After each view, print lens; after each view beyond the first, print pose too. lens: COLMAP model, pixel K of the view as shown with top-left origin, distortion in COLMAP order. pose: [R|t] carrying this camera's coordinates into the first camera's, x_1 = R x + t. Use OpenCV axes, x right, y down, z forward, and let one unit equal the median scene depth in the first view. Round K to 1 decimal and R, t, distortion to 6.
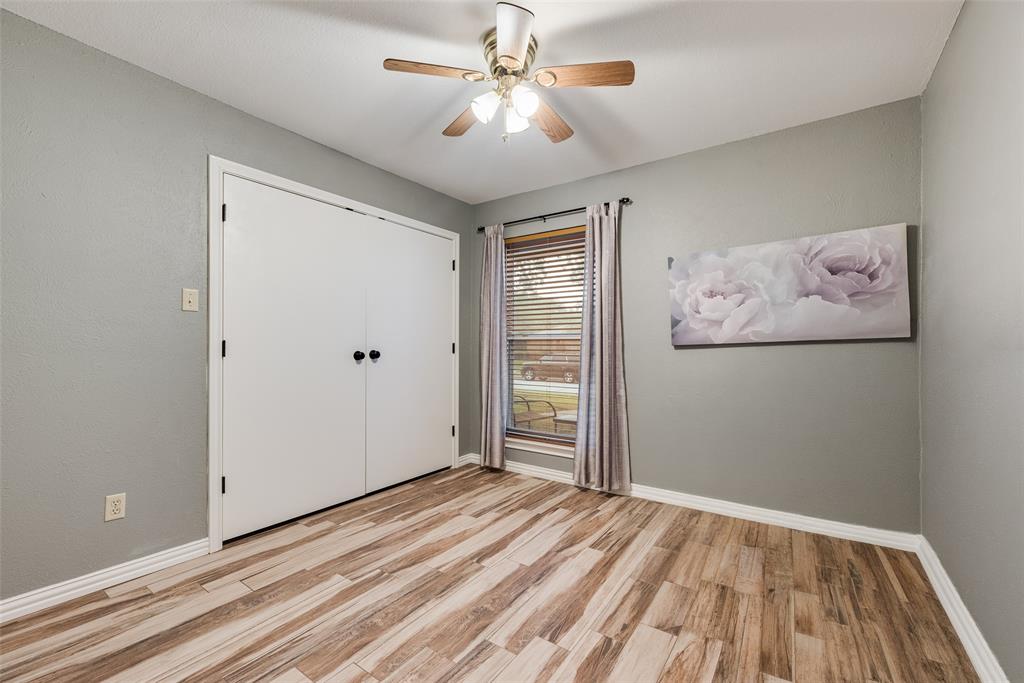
lens RADIAL K [[428.0, 0, 512.8], [0, 428.0, 344.5], [0, 0, 1]] dist [0.001691, -0.000226]
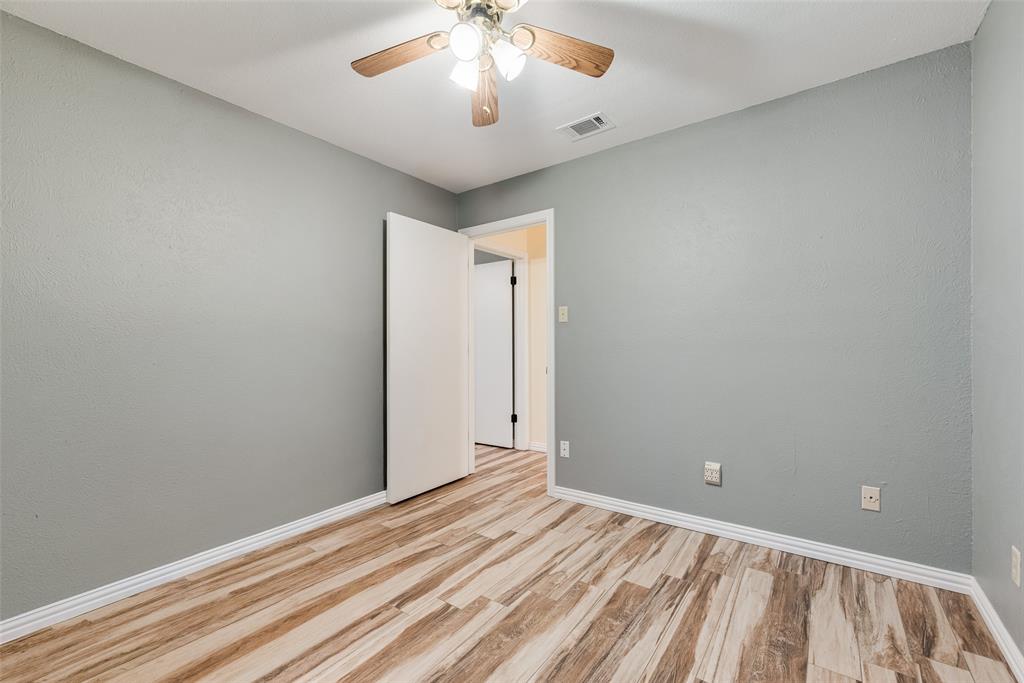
lens RADIAL K [[428.0, 0, 510.6], [0, 428.0, 344.3], [0, 0, 1]] dist [0.001691, -0.000226]
pose [[-0.999644, 0.002361, 0.026583, -0.101442], [0.002082, 0.999943, -0.010518, 0.007664], [-0.026606, -0.010459, -0.999591, 2.056044]]
